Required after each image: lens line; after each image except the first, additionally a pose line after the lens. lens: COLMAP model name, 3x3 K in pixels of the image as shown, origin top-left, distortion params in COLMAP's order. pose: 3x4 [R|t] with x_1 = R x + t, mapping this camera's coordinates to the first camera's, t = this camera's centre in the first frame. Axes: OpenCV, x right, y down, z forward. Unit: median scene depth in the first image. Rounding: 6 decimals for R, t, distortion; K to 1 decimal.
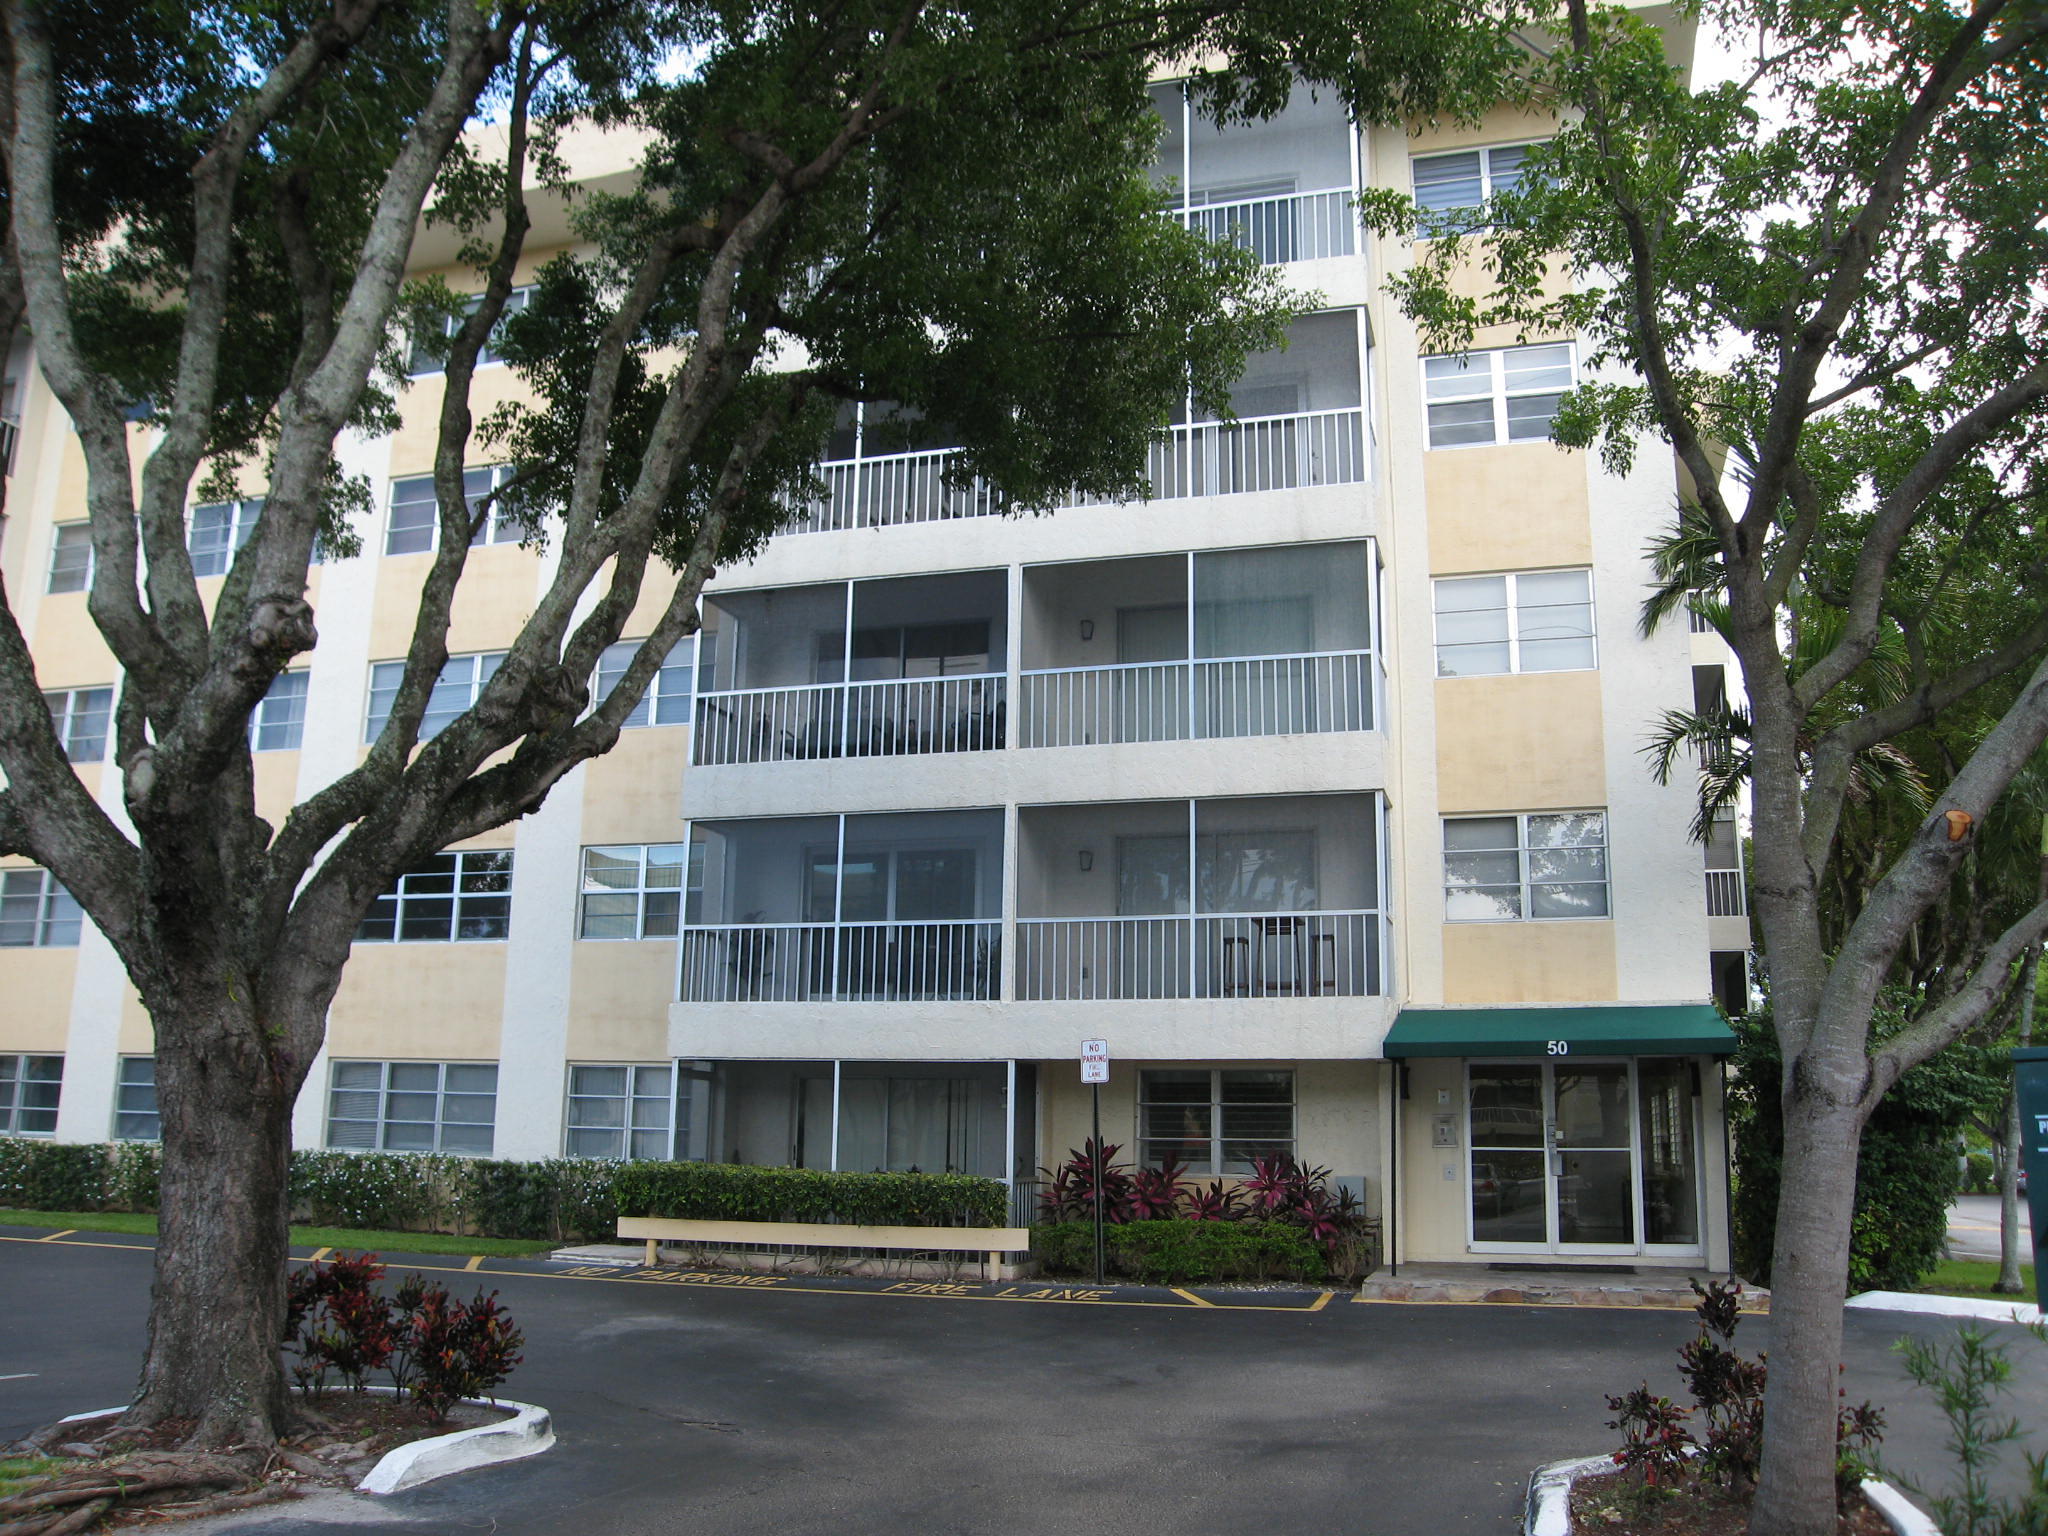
lens RADIAL K [[1688.5, 0, 1024.0], [0, 1688.5, 768.0], [0, 0, 1]] dist [-0.148175, 0.118221]
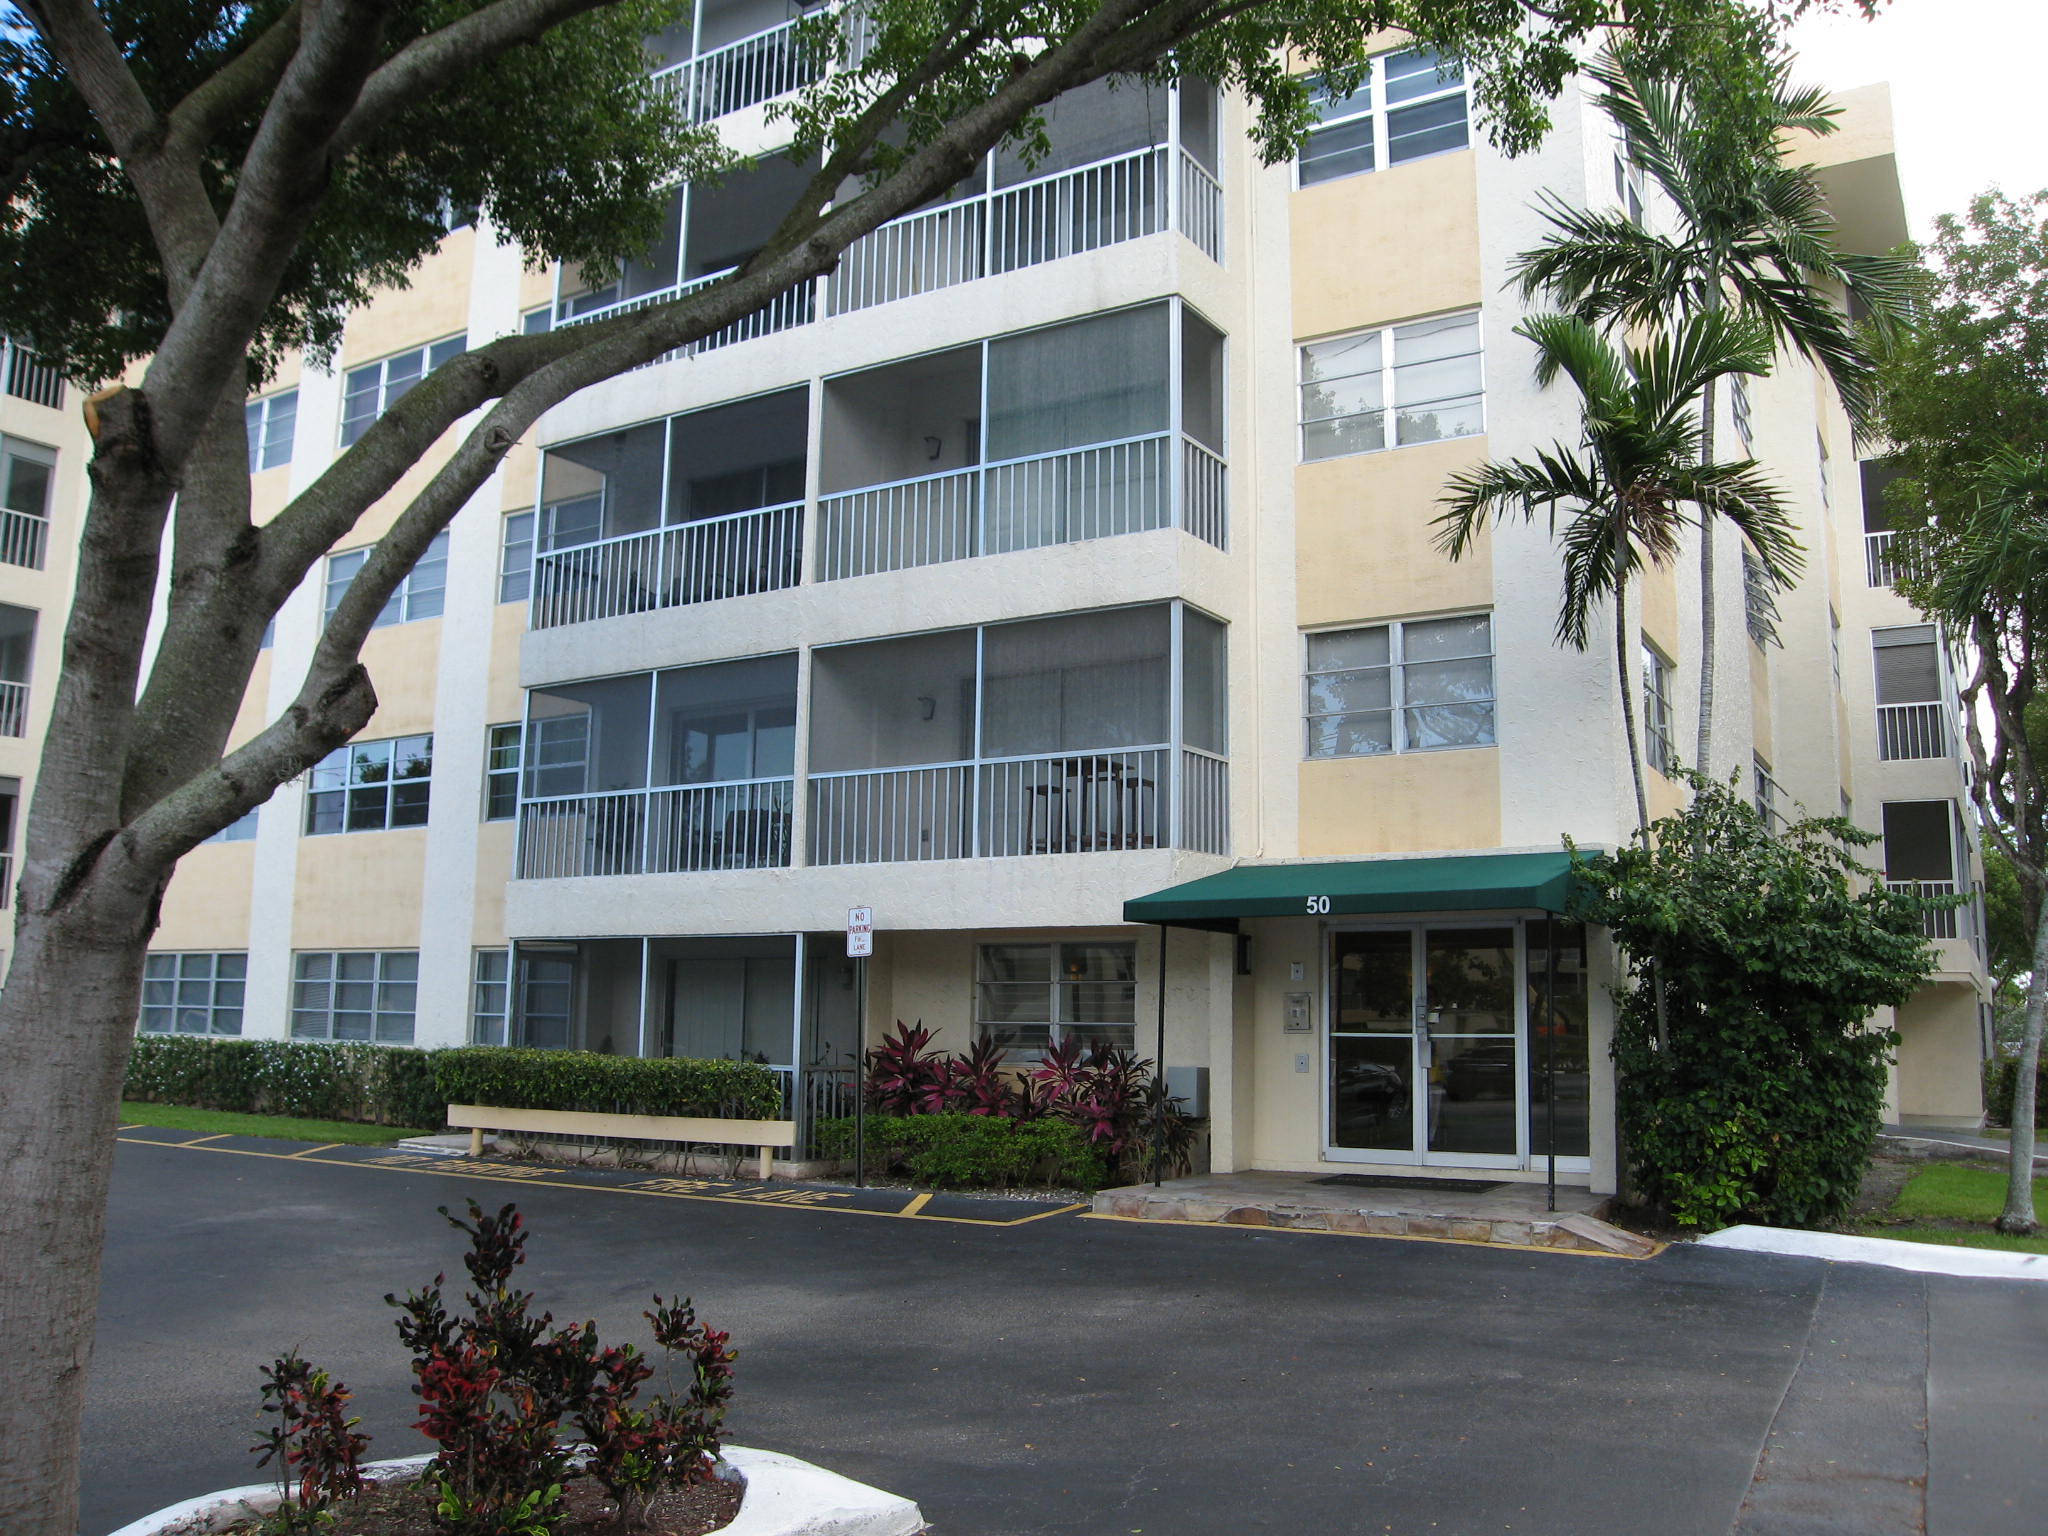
lens RADIAL K [[1688.5, 0, 1024.0], [0, 1688.5, 768.0], [0, 0, 1]] dist [-0.148175, 0.118221]
pose [[0.967434, -0.041716, -0.249663, 0.326857], [0.055957, 0.997170, 0.050213, 0.047734], [0.246862, -0.062548, 0.967030, 0.171577]]
